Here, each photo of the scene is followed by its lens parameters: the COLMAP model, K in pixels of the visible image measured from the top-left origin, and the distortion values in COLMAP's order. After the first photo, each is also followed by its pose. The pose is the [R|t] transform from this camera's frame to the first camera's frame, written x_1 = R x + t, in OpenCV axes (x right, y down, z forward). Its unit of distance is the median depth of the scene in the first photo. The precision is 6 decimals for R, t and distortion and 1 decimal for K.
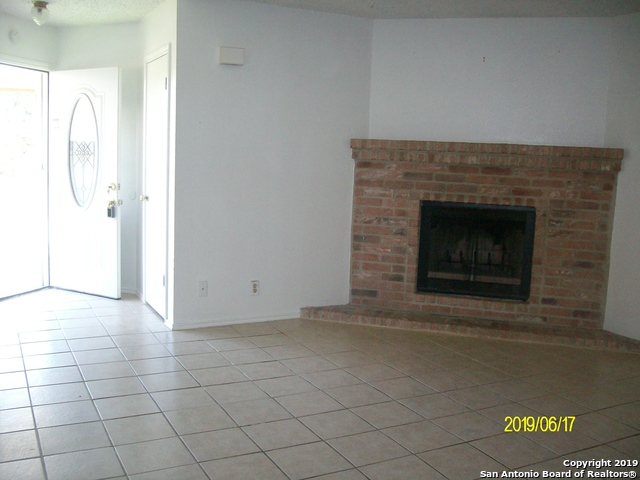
lens RADIAL K [[661.0, 0, 320.0], [0, 661.0, 240.0], [0, 0, 1]] dist [-0.124534, 0.023721]
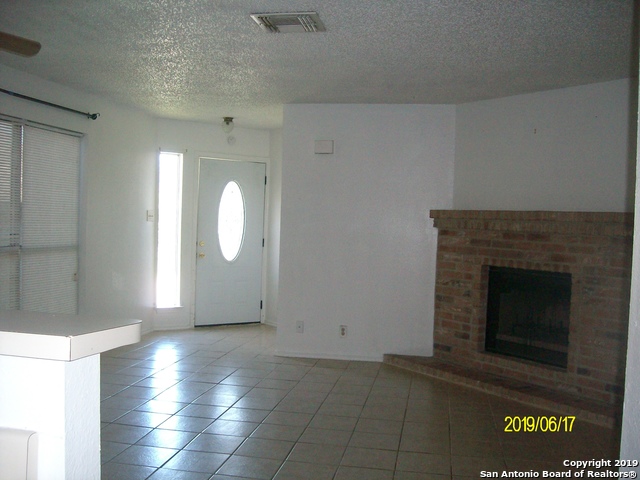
lens RADIAL K [[661.0, 0, 320.0], [0, 661.0, 240.0], [0, 0, 1]] dist [-0.124534, 0.023721]
pose [[0.791361, 0.008515, -0.611290, 0.607793], [-0.081947, 0.992357, -0.092263, 0.020329], [0.605833, 0.123107, 0.786010, -0.011385]]
